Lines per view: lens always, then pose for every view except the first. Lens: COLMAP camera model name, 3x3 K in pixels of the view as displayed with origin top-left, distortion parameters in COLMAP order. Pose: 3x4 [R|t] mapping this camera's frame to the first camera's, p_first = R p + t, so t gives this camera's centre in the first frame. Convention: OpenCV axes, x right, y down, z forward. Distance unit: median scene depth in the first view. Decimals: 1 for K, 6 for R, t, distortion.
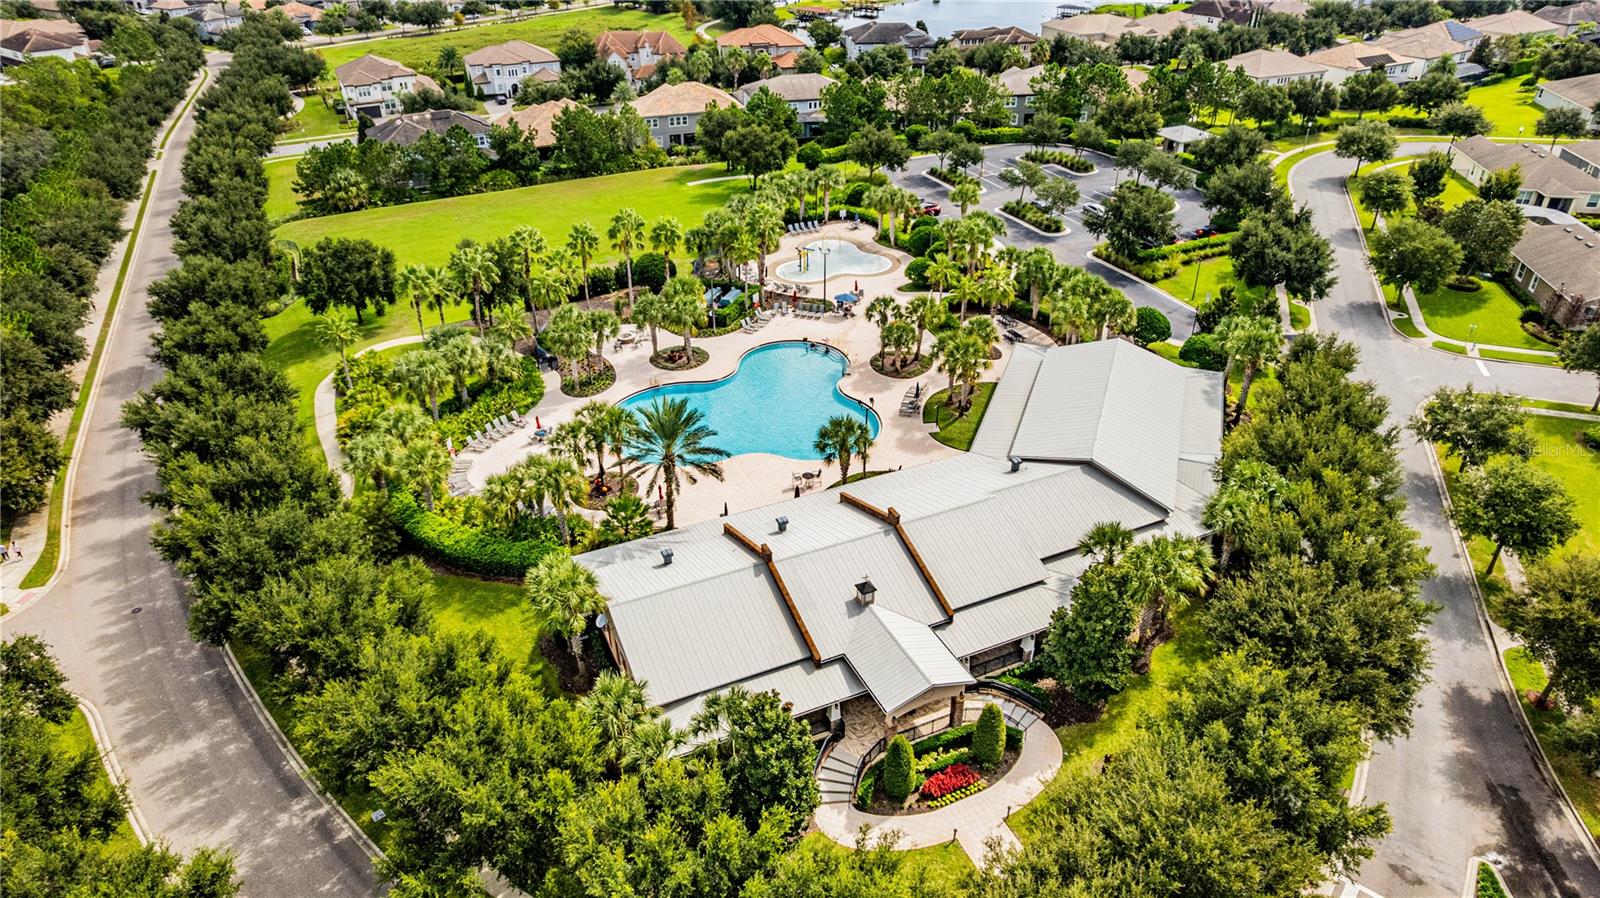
lens RADIAL K [[1027.2, 0, 811.1], [0, 1027.2, 448.4], [0, 0, 1]] dist [-0.071132, 0.068622]
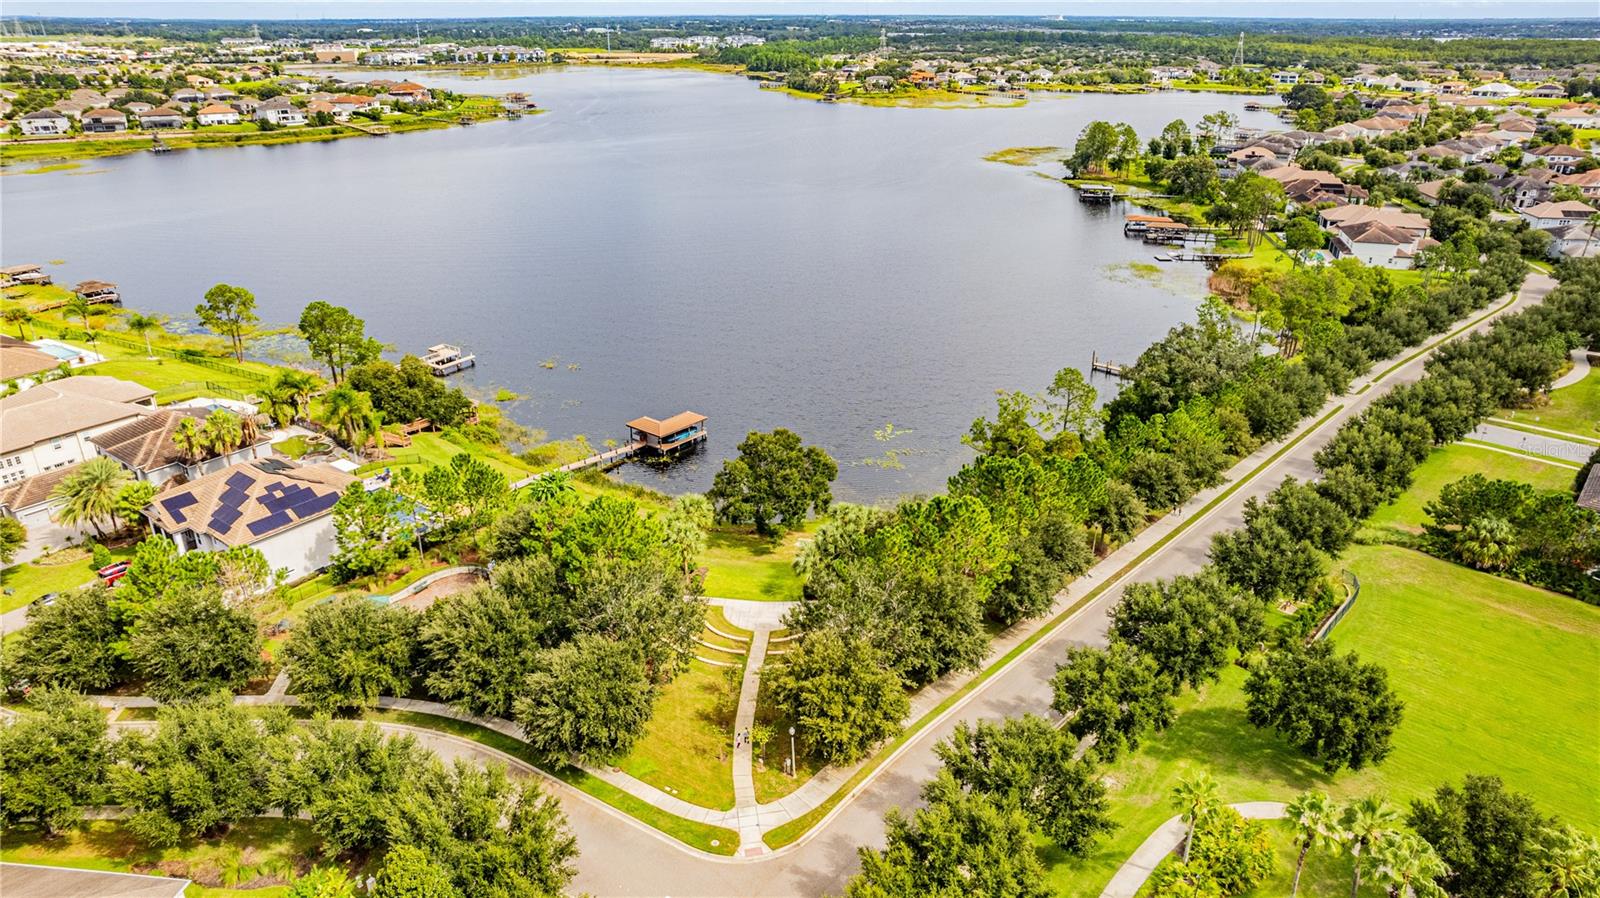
lens RADIAL K [[1027.2, 0, 811.1], [0, 1027.2, 448.4], [0, 0, 1]] dist [-0.071132, 0.068622]
pose [[0.359961, 0.374377, -0.854558, -0.030227], [-0.485816, 0.857192, 0.170893, -0.199514], [0.796499, 0.353643, 0.490435, 0.217234]]
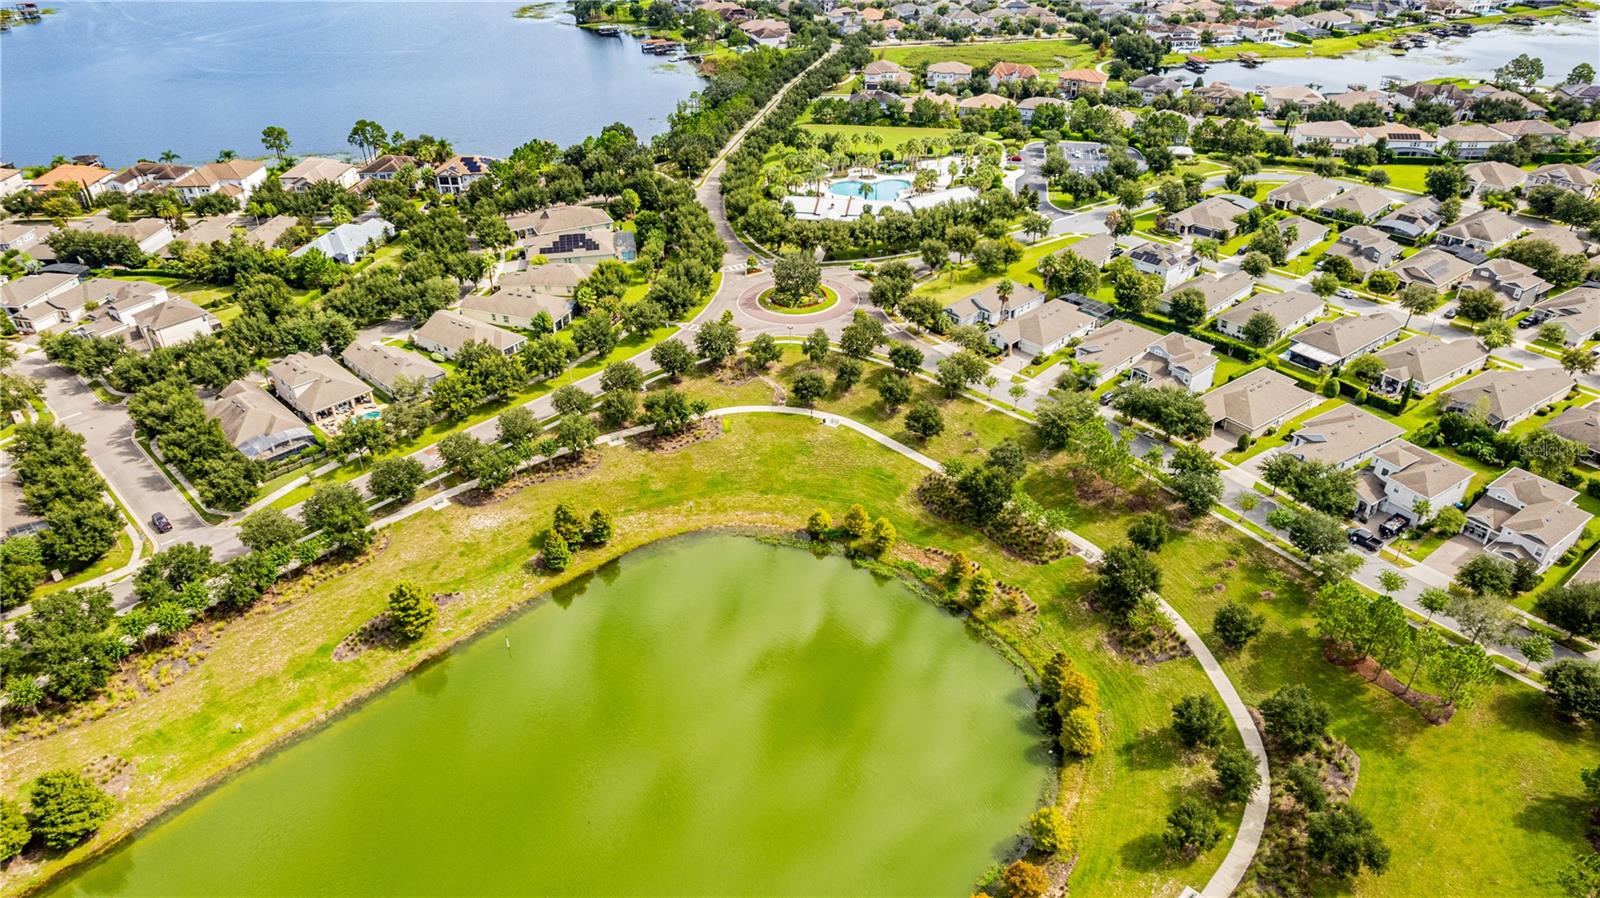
lens RADIAL K [[1027.2, 0, 811.1], [0, 1027.2, 448.4], [0, 0, 1]] dist [-0.071132, 0.068622]
pose [[0.809960, 0.303954, -0.501575, 1.087926], [-0.295859, 0.950186, 0.098049, 0.313383], [0.506392, 0.068980, 0.859540, -1.223095]]
